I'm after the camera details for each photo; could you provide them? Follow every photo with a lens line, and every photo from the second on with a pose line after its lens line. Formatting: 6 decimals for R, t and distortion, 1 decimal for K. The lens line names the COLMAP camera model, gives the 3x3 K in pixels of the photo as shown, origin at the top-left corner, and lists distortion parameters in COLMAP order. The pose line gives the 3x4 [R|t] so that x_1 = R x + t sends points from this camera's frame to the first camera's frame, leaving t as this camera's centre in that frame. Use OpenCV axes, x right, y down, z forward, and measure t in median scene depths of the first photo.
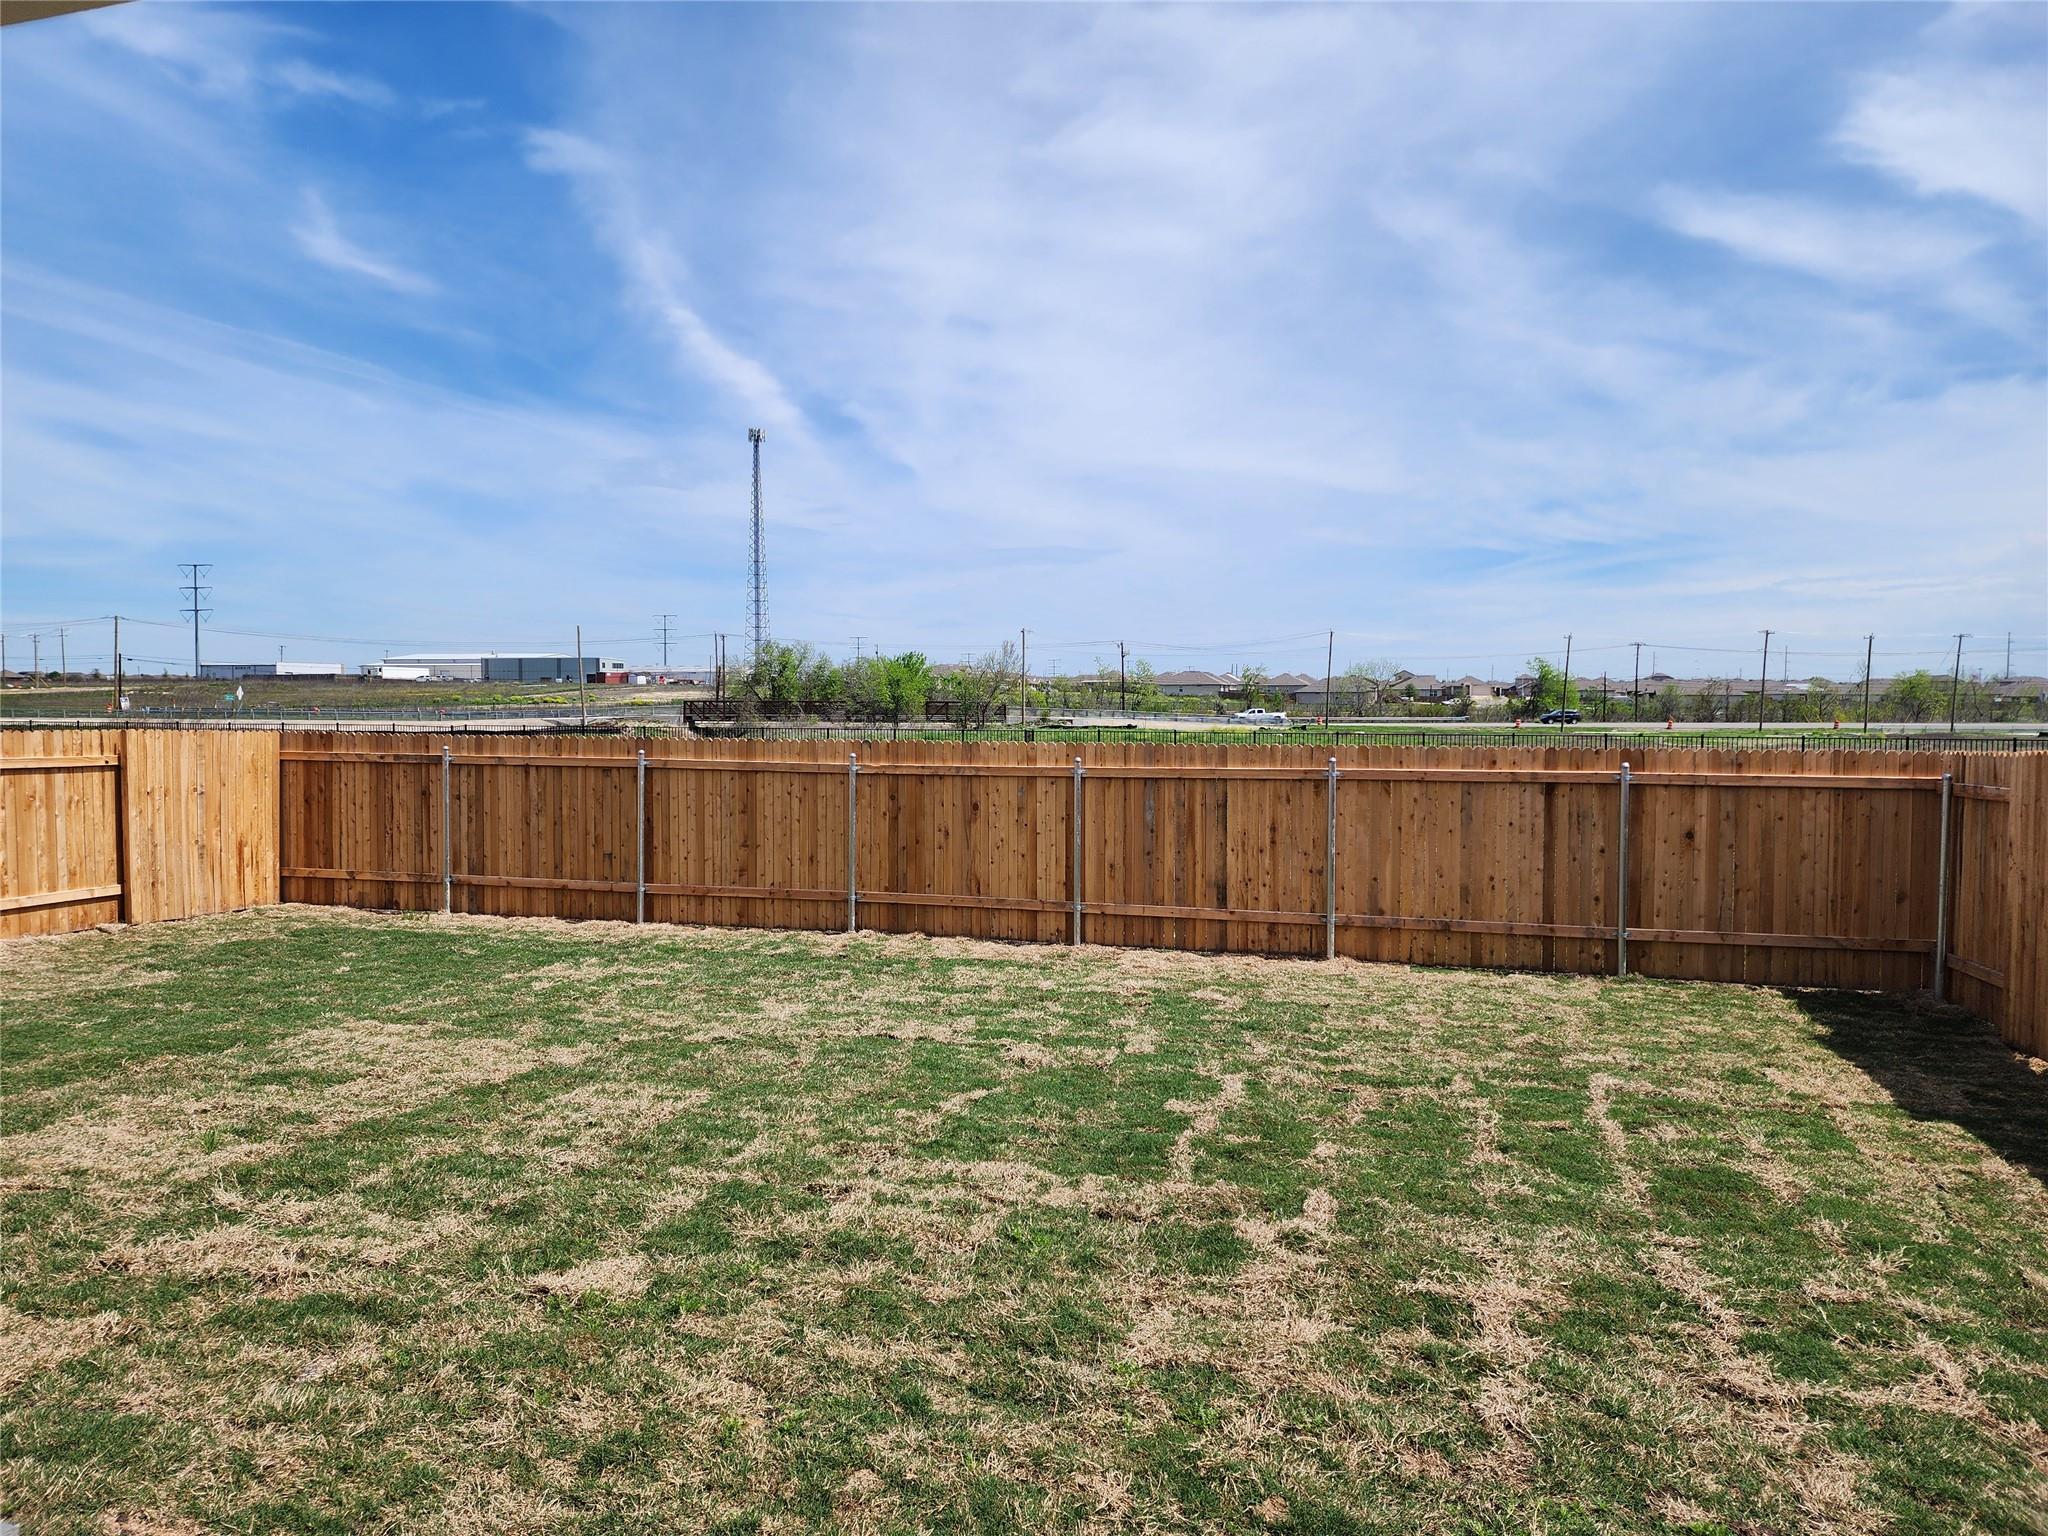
lens RADIAL K [[1355.6, 0, 1019.6], [0, 1355.6, 750.1], [0, 0, 1]] dist [0.068719, -0.058509]
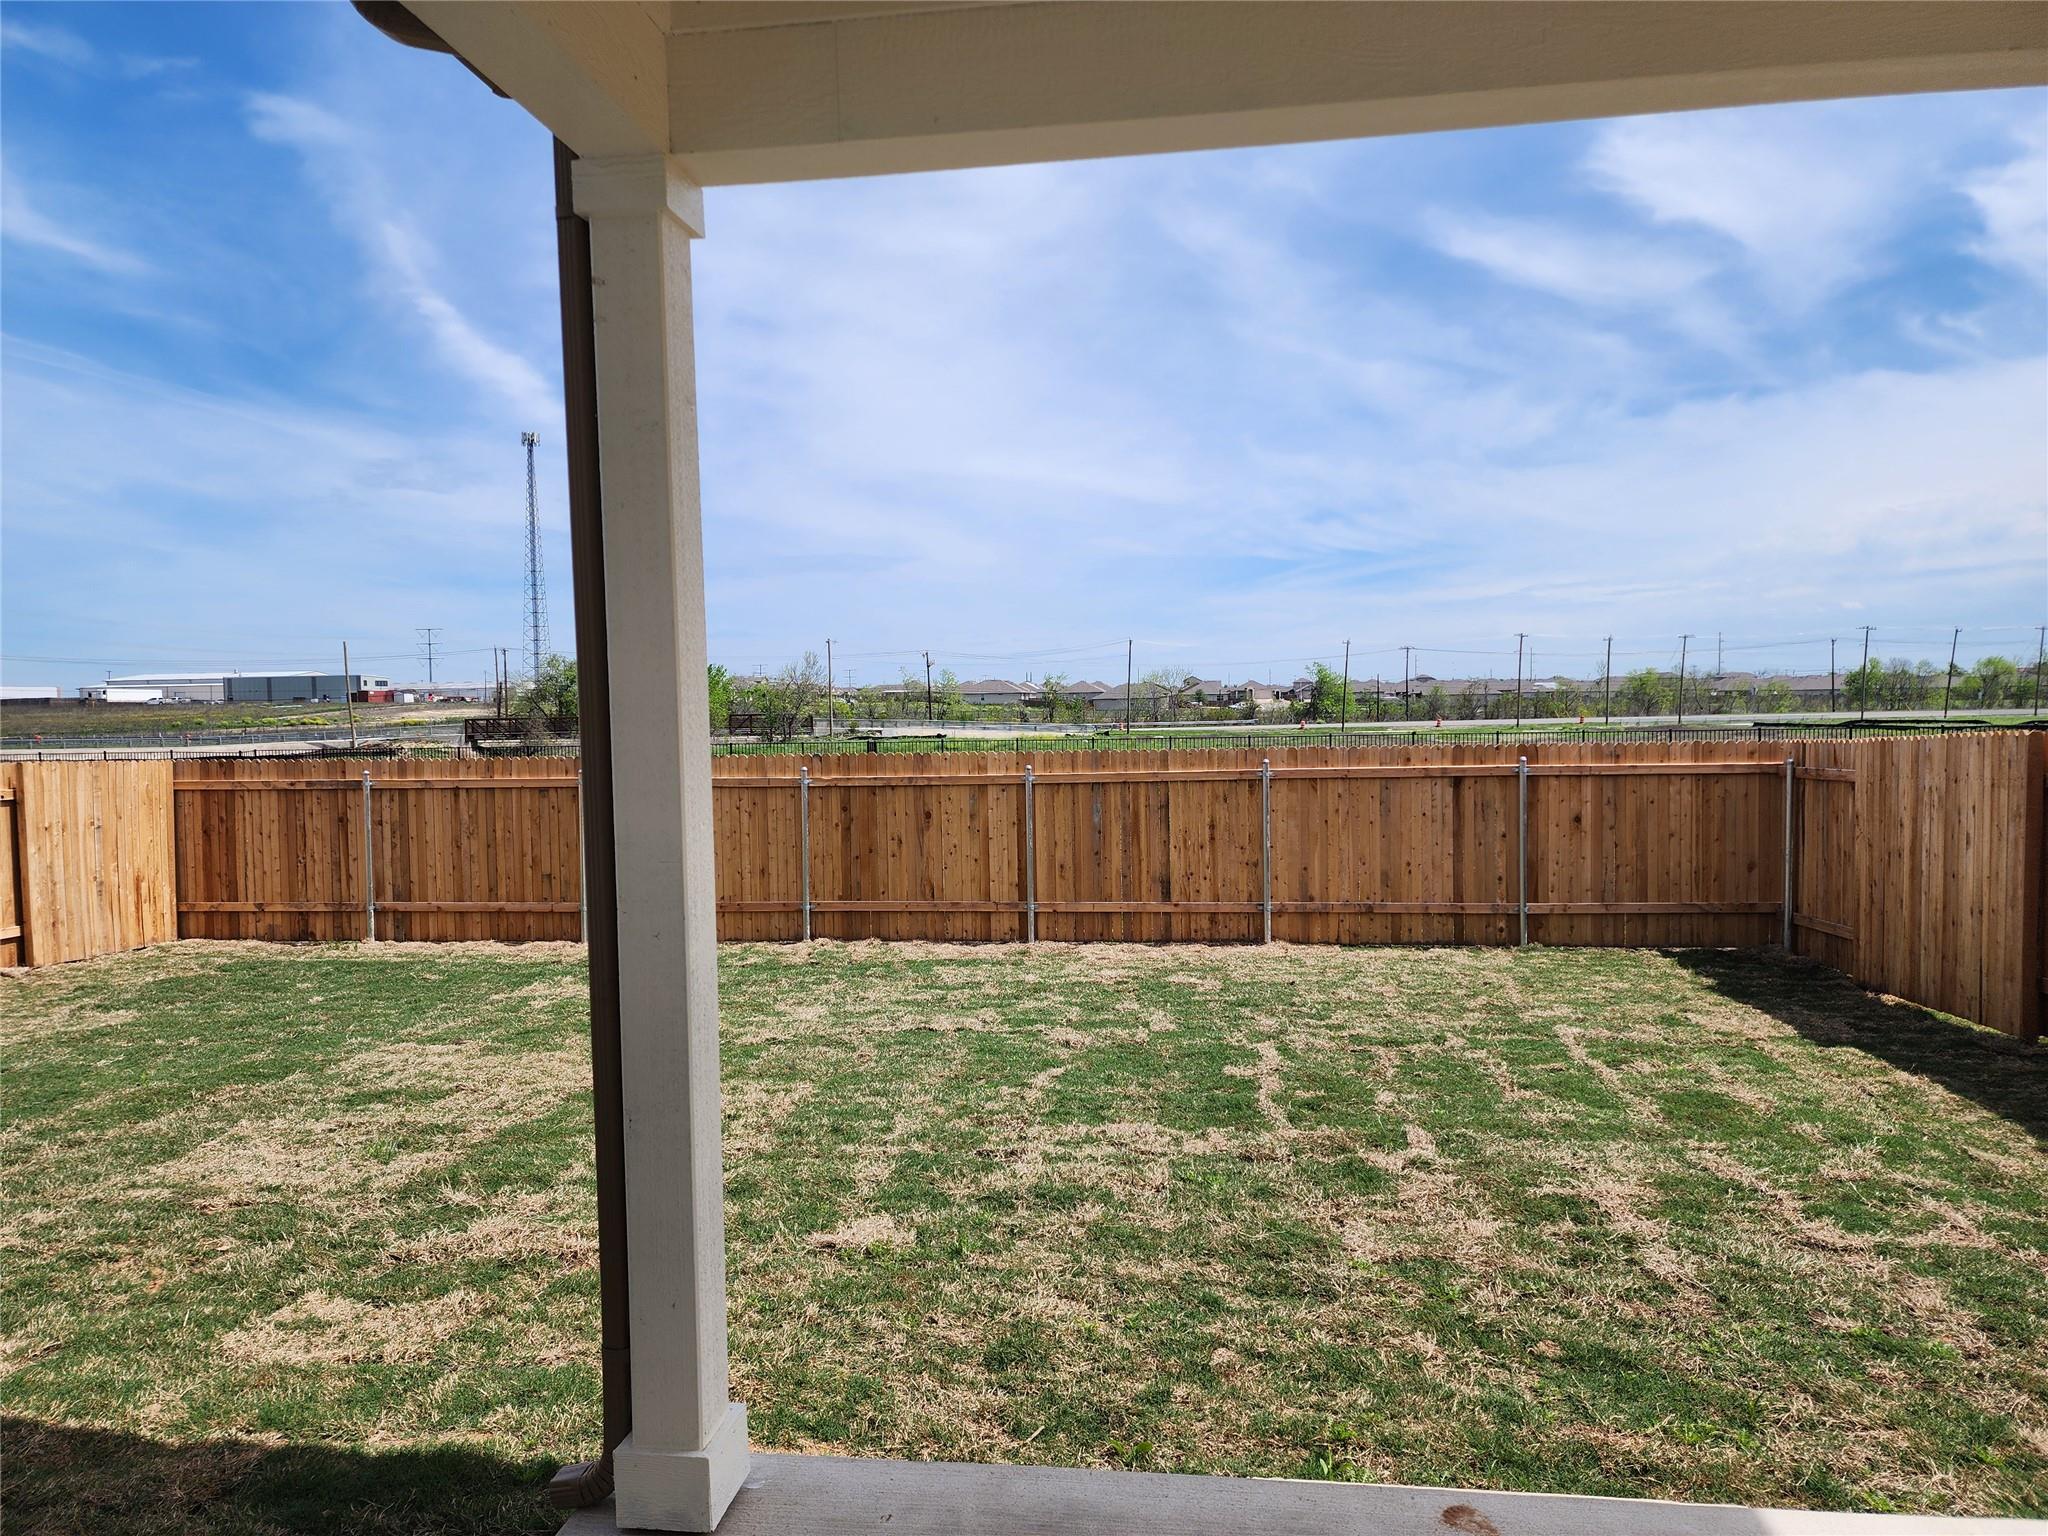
lens RADIAL K [[1355.6, 0, 1024.5], [0, 1355.6, 818.2], [0, 0, 1]] dist [0.068719, -0.058509]
pose [[0.988069, -0.032111, 0.150630, -0.106799], [0.025684, 0.998682, 0.044426, -0.000543], [-0.151858, -0.040027, 0.987592, -0.035064]]
